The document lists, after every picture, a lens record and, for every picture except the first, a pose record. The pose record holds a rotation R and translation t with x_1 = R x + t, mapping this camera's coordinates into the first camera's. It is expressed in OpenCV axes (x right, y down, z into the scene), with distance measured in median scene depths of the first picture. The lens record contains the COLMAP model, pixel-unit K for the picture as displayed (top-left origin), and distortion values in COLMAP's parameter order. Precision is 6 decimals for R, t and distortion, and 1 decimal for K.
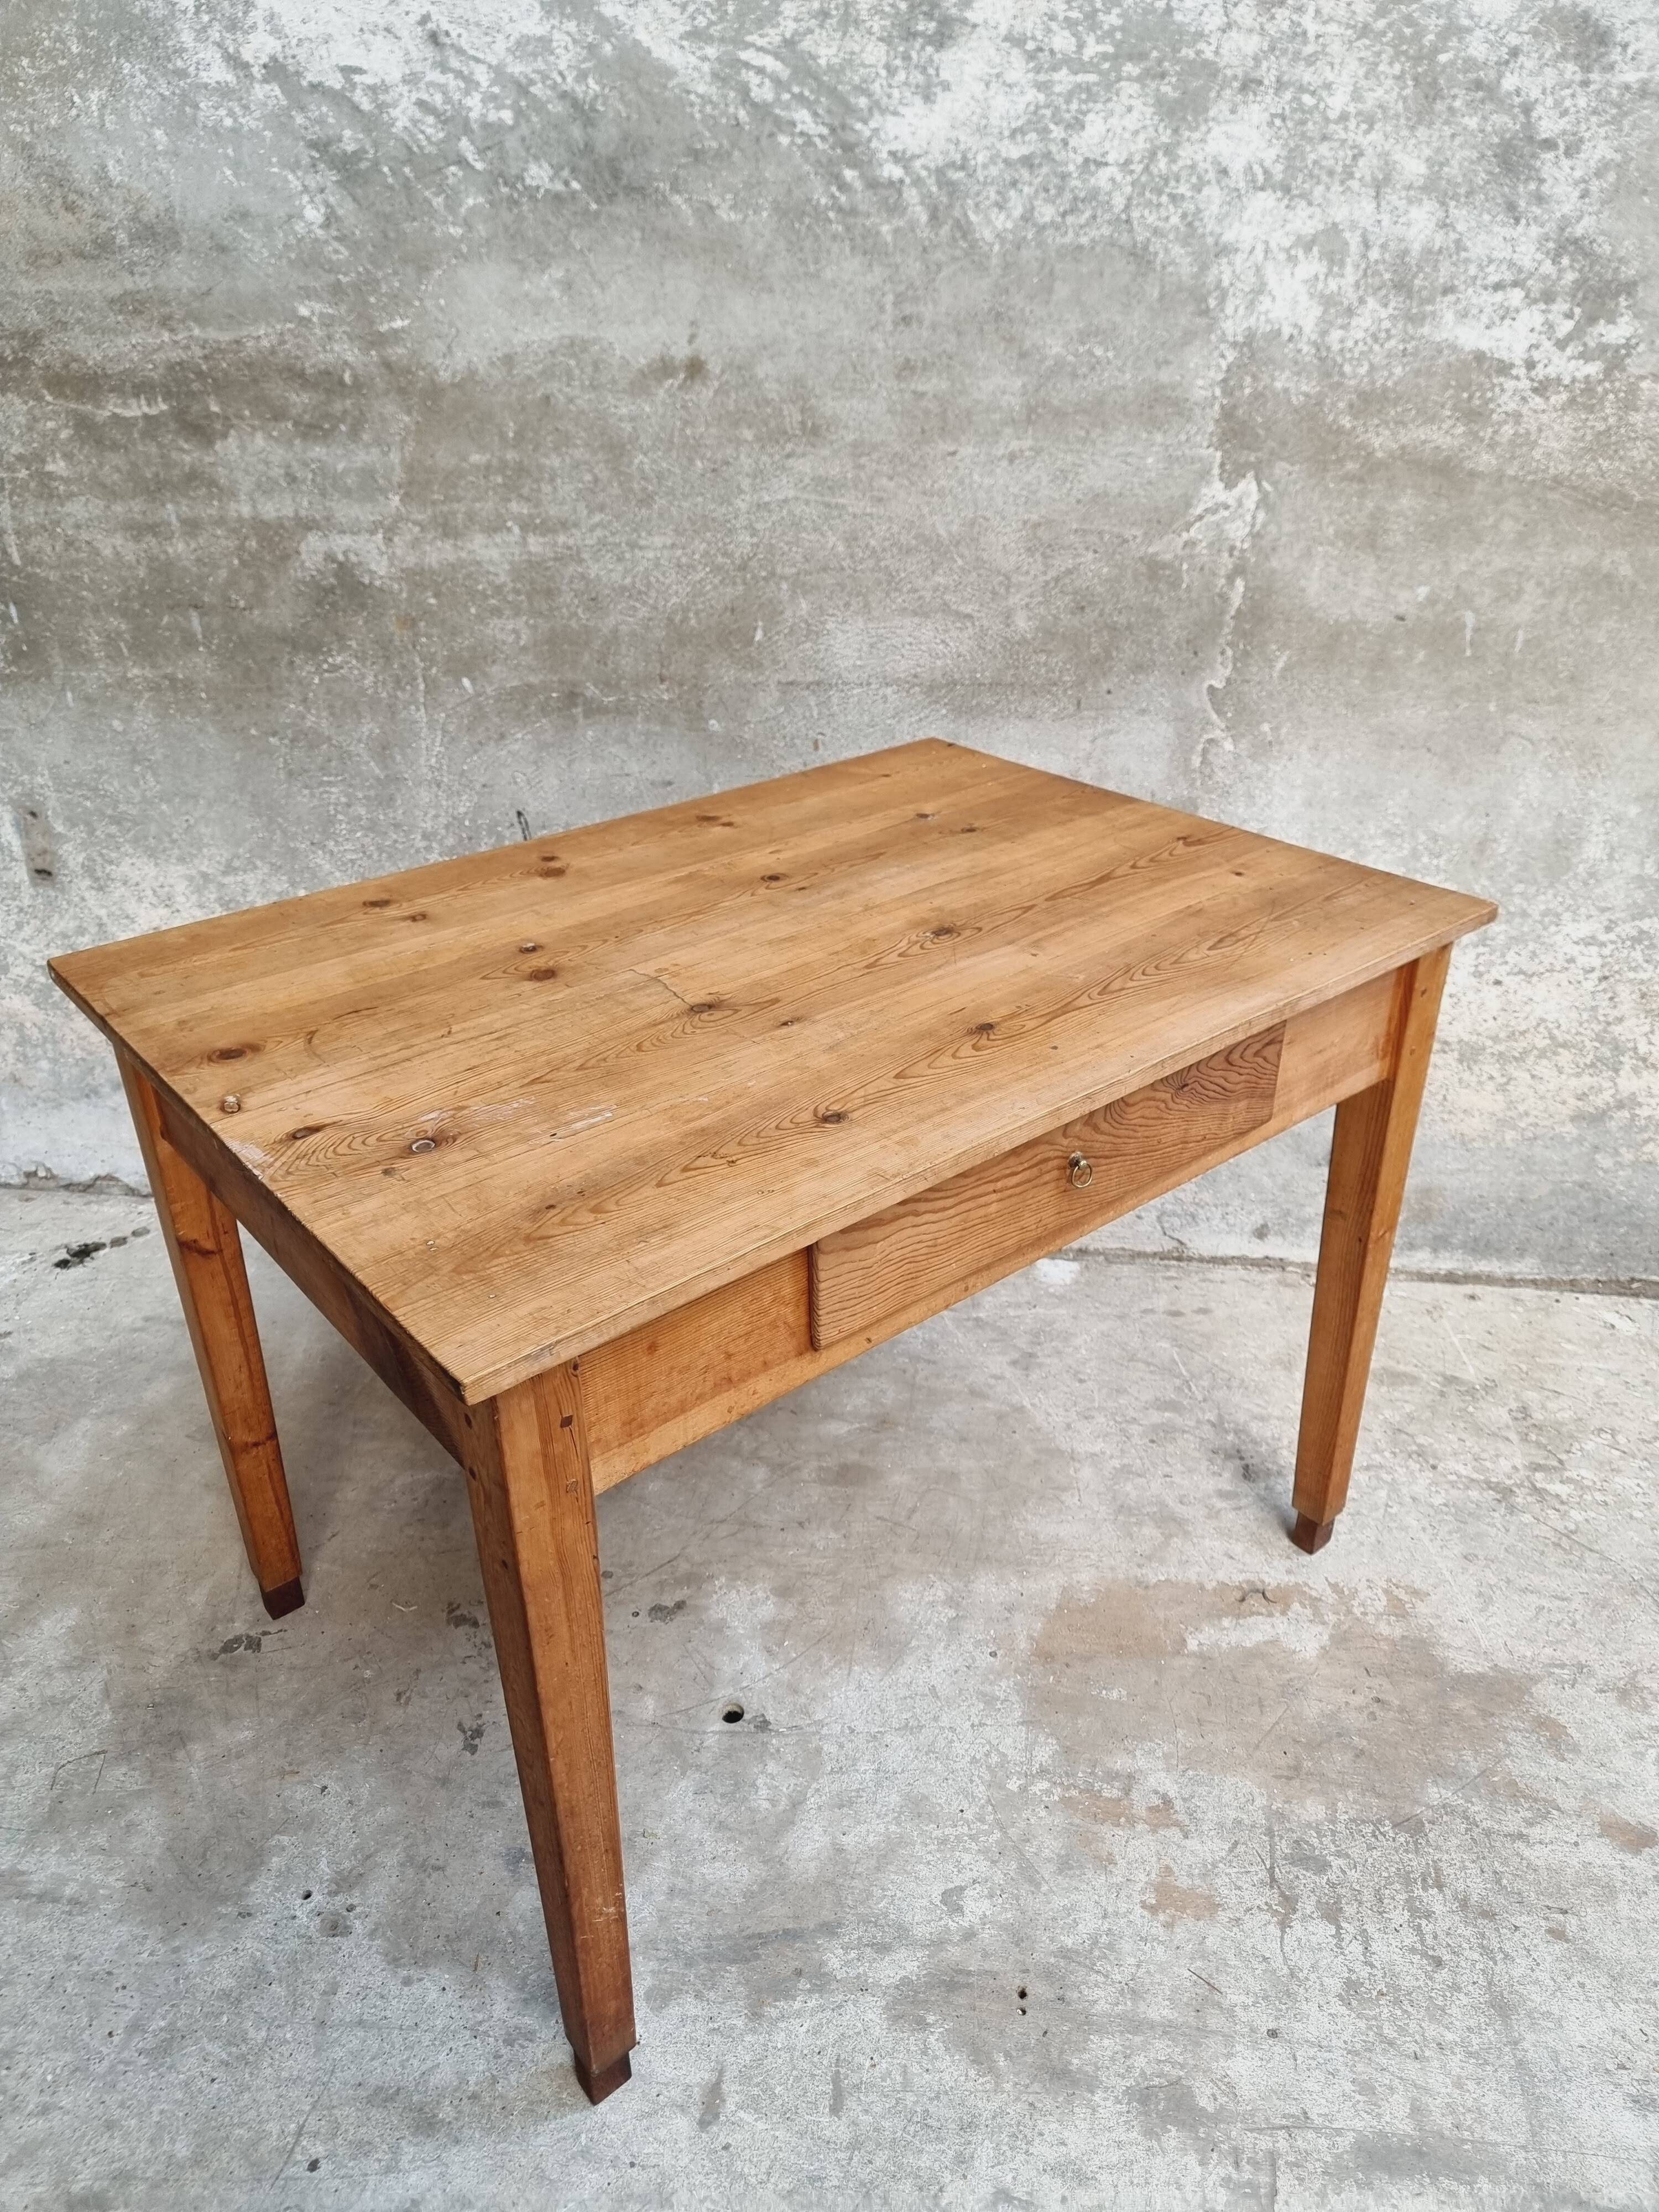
lens RADIAL K [[1526.4, 0, 808.4], [0, 1526.4, 1109.8], [0, 0, 1]] dist [0.055414, -0.053895]
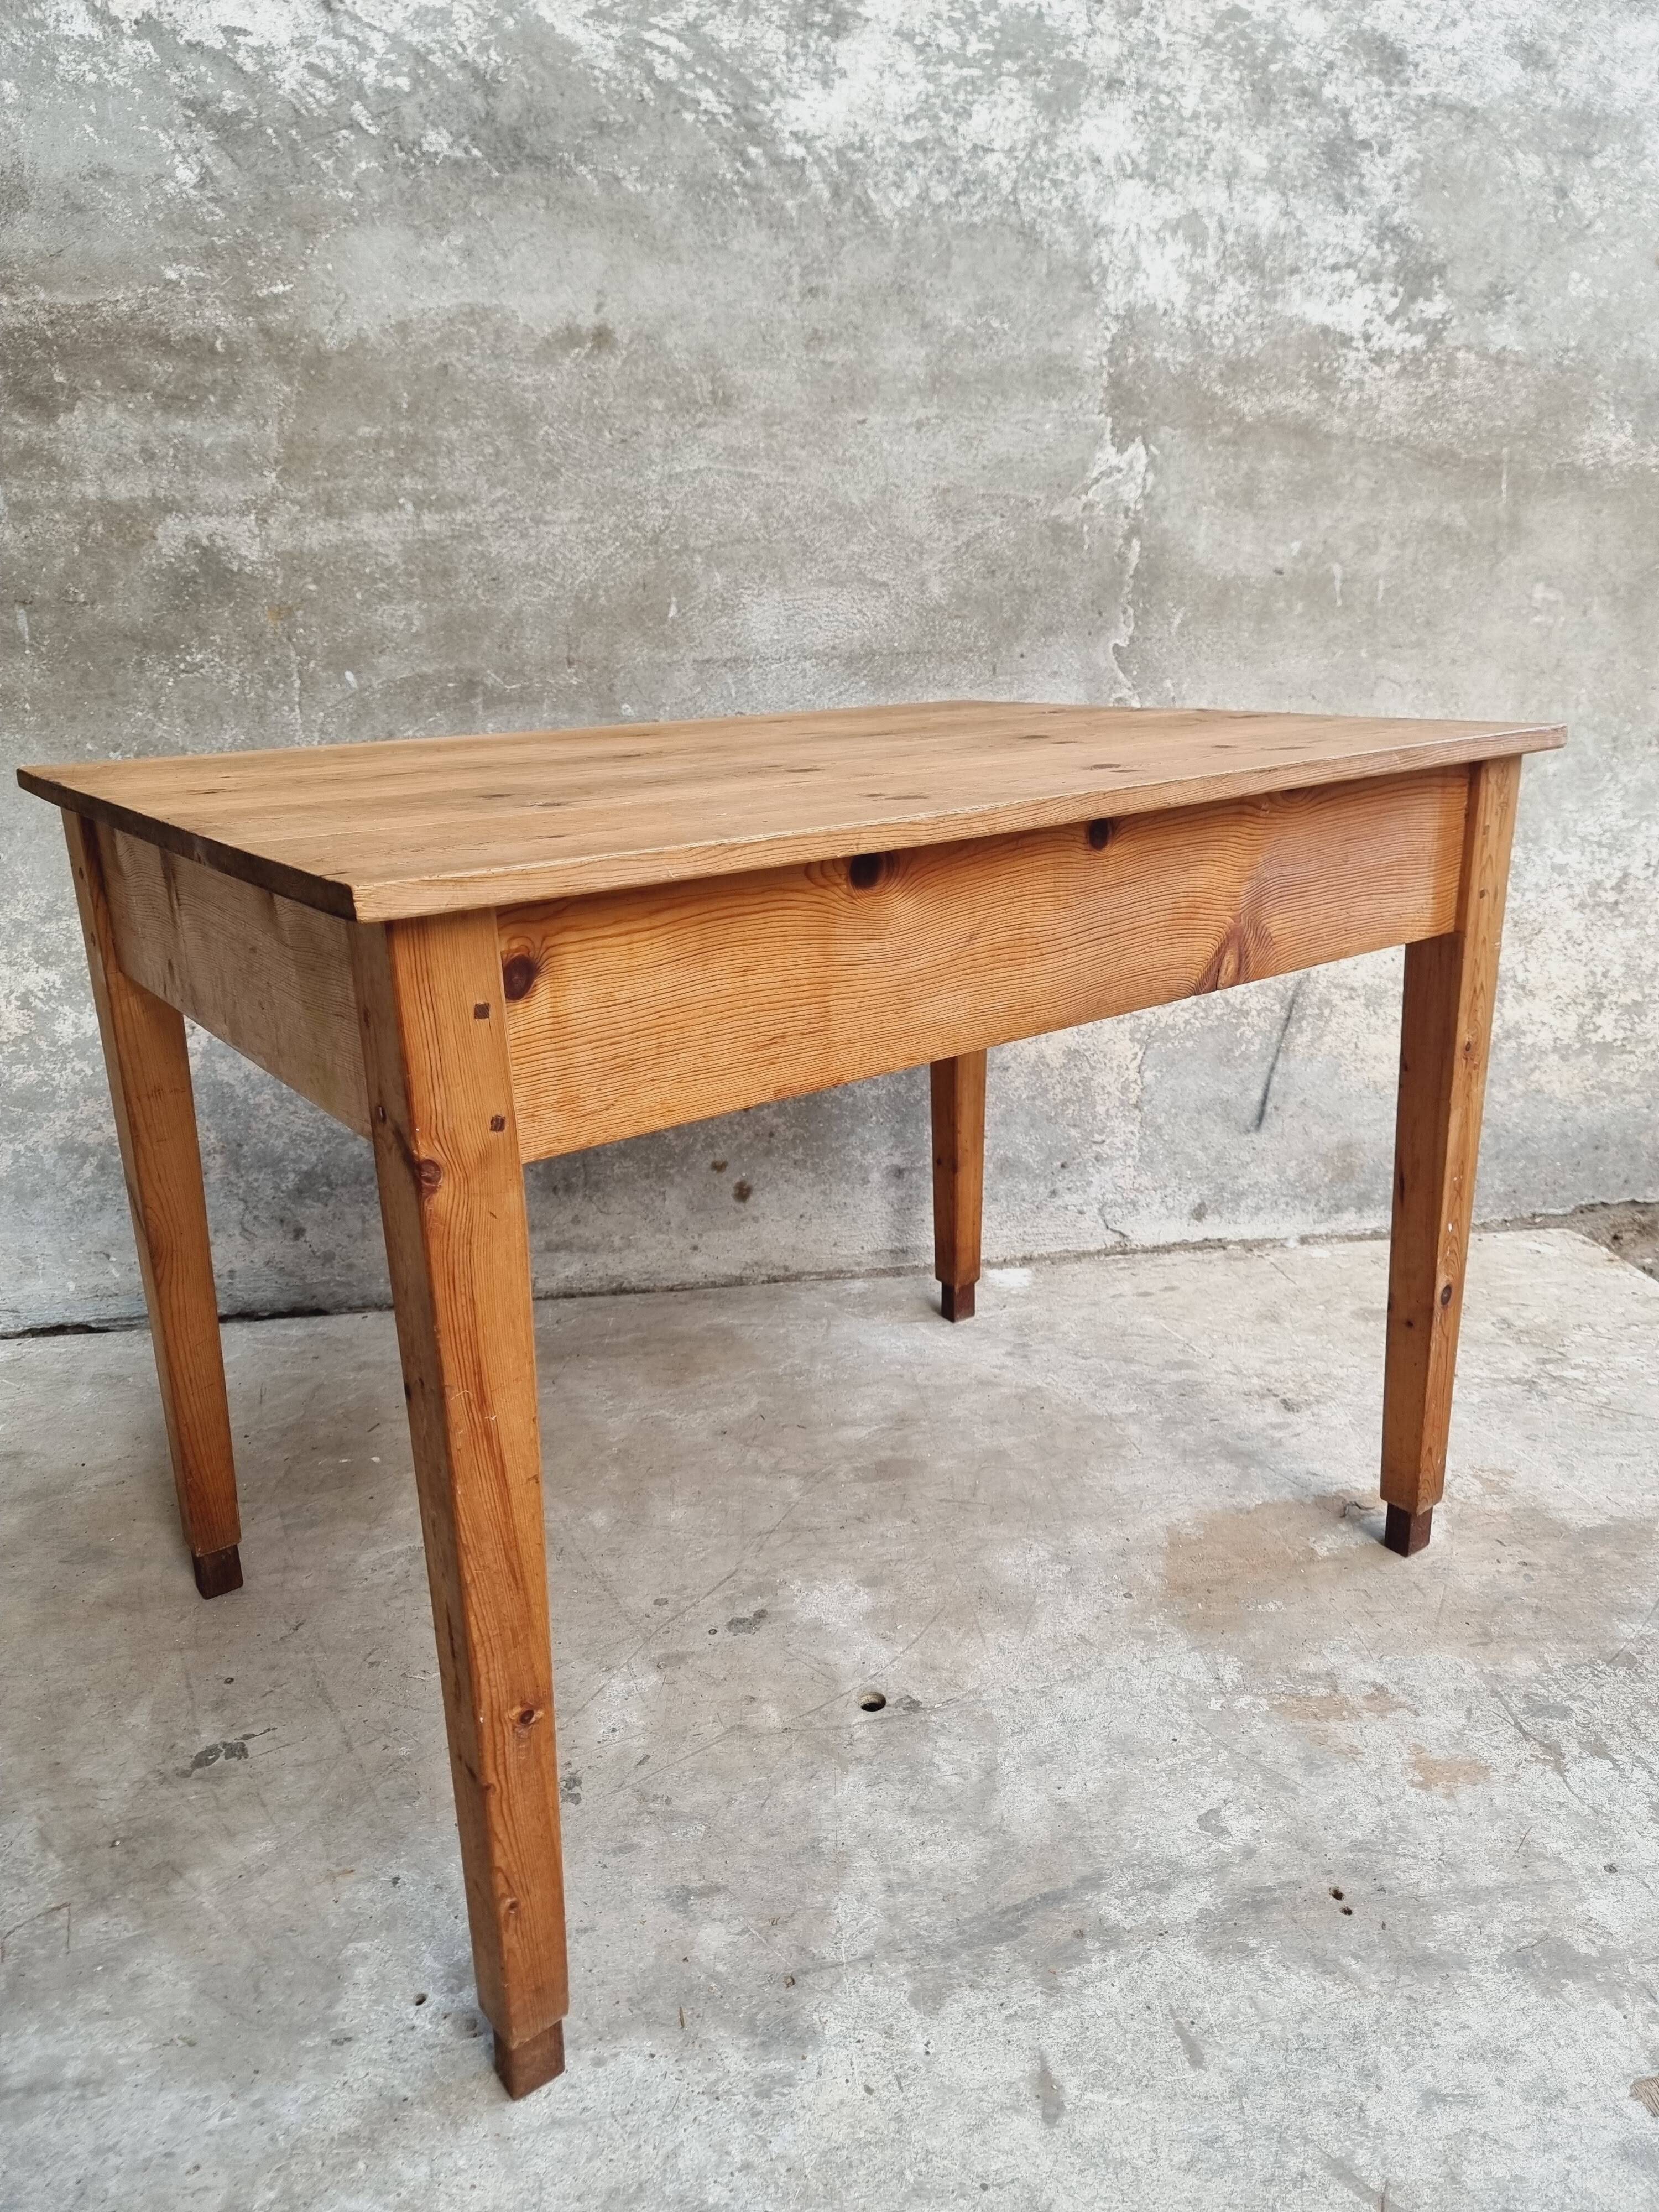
lens RADIAL K [[1526.4, 0, 808.4], [0, 1526.4, 1109.8], [0, 0, 1]] dist [0.055414, -0.053895]
pose [[0.965377, -0.085511, 0.246446, -0.242806], [0.131867, 0.975118, -0.178203, 0.206111], [-0.225075, 0.204531, 0.952632, 0.132654]]
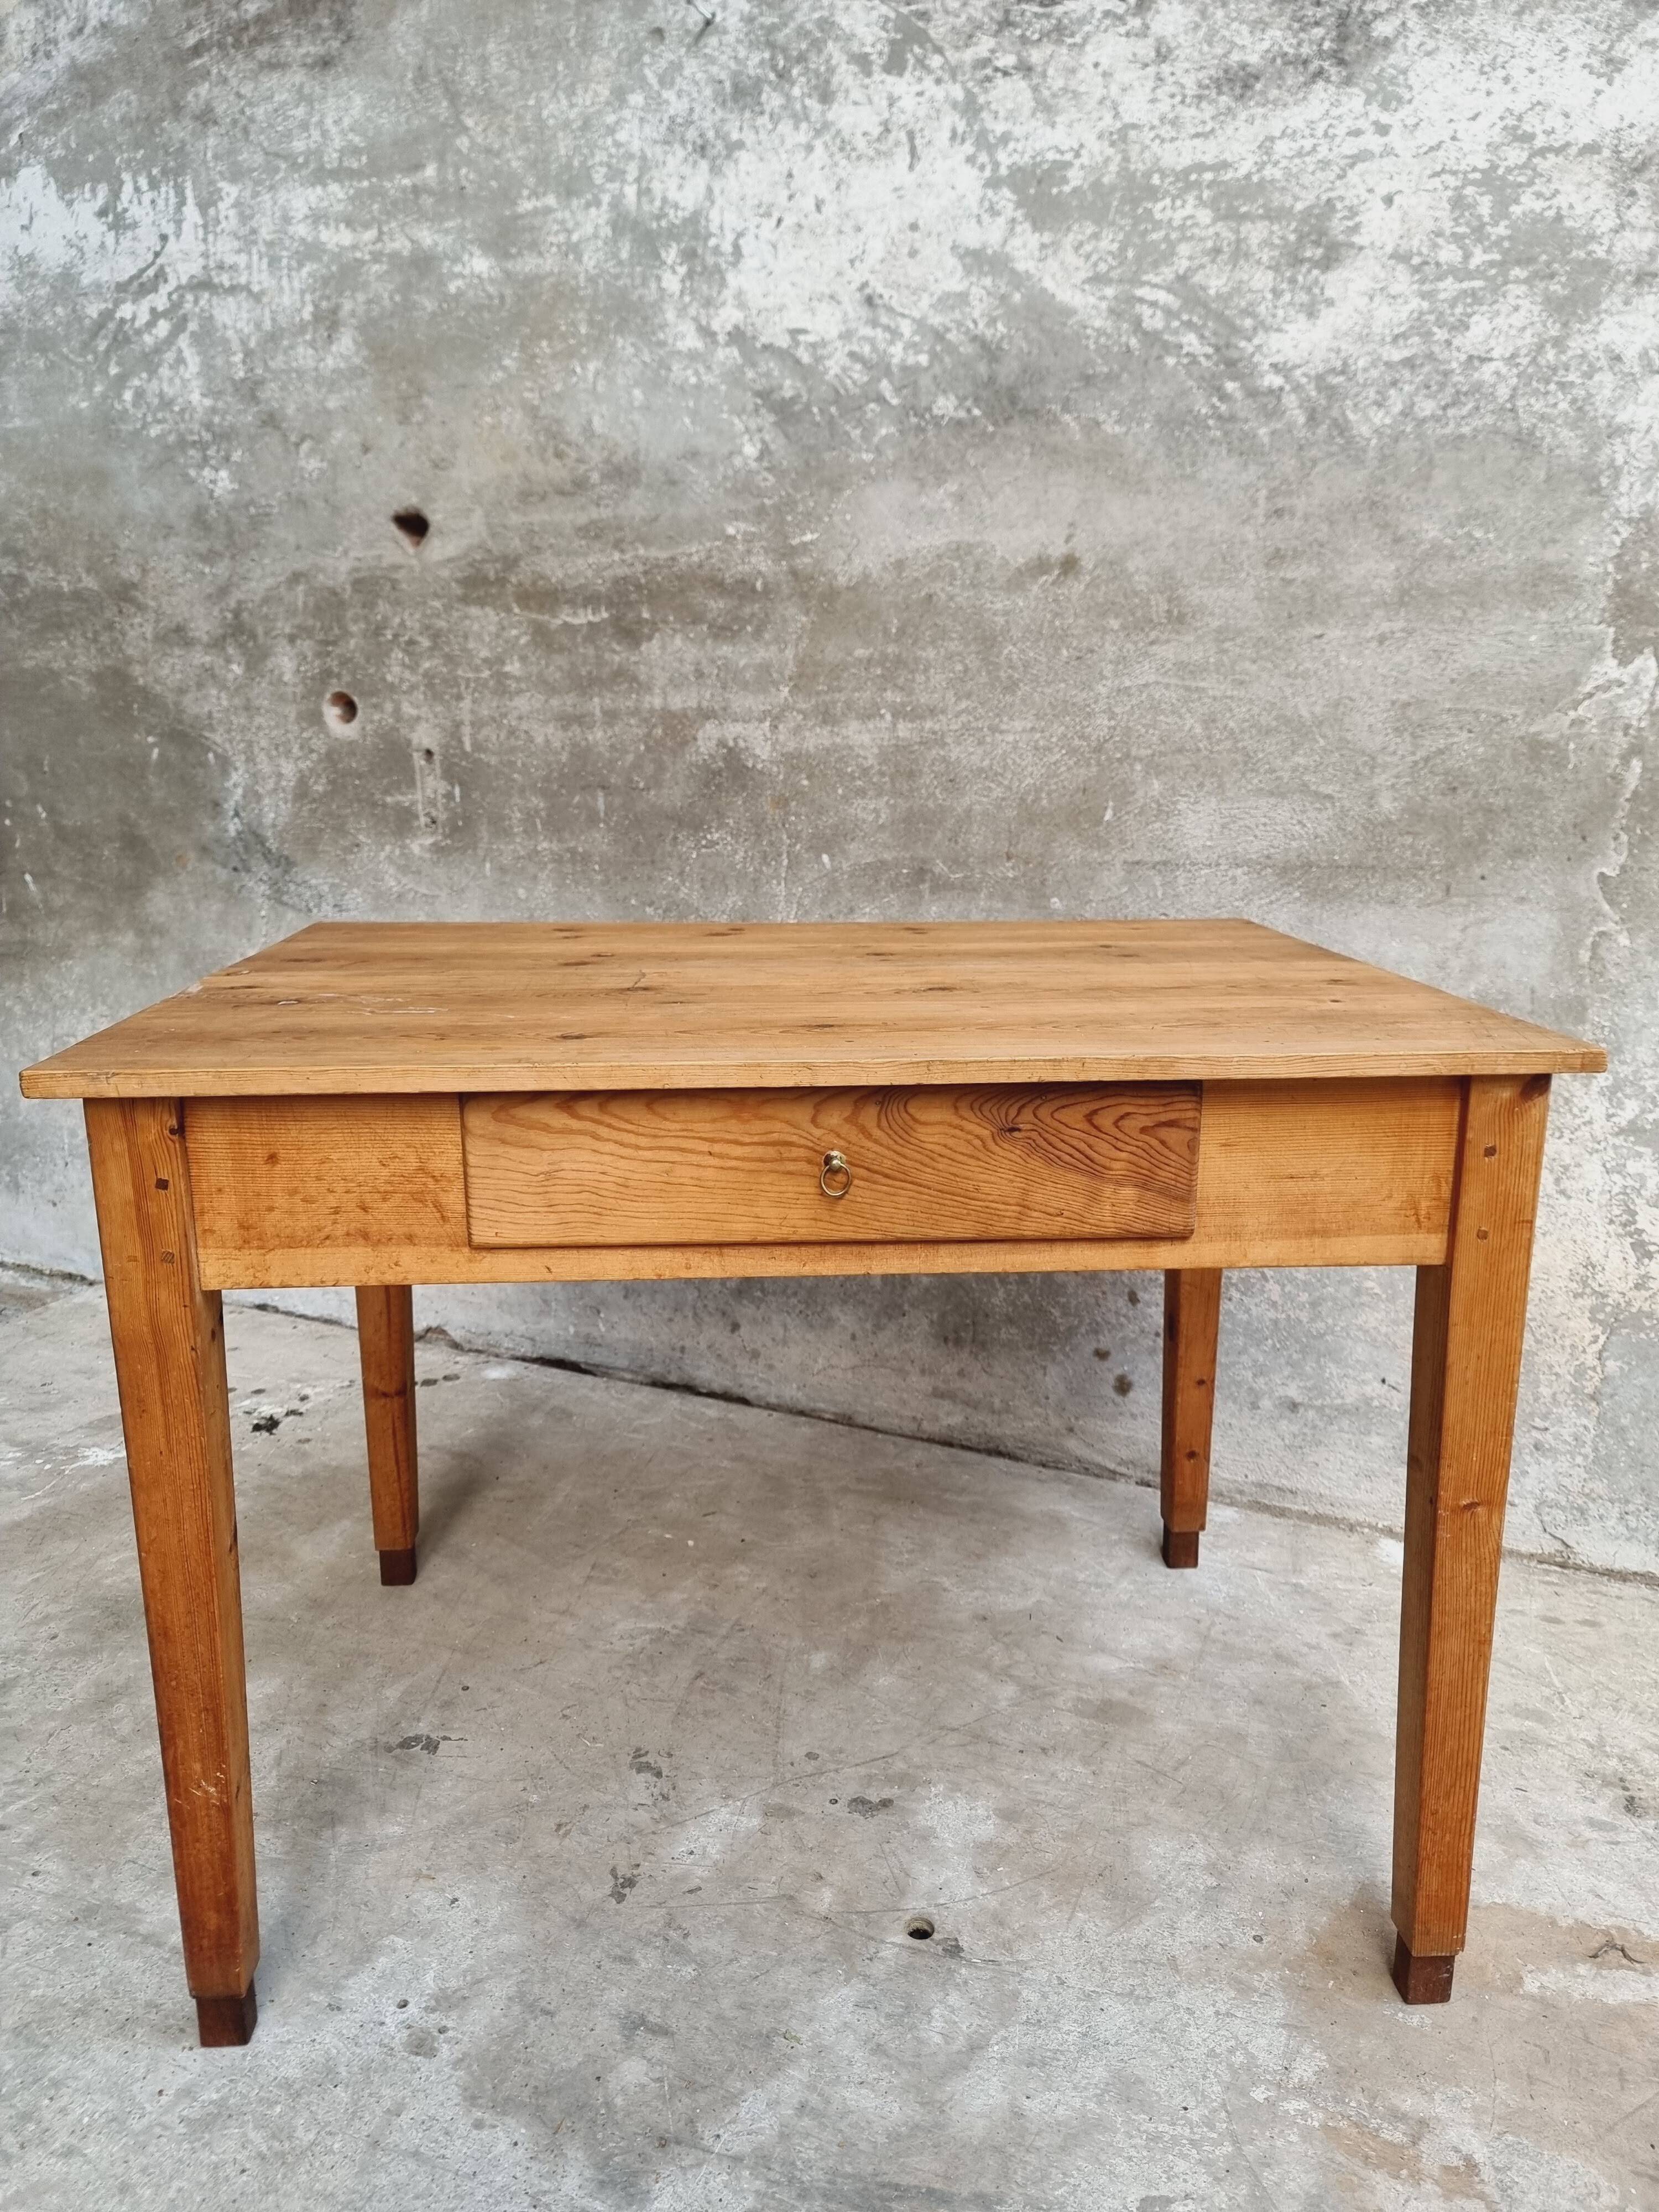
lens RADIAL K [[1529.2, 0, 820.7], [0, 1529.2, 1103.4], [0, 0, 1]] dist [0.062050, -0.059343]
pose [[0.961327, 0.083973, -0.262295, 0.074373], [-0.151315, 0.956802, -0.248261, 0.168240], [0.230117, 0.278349, 0.932506, 0.079815]]
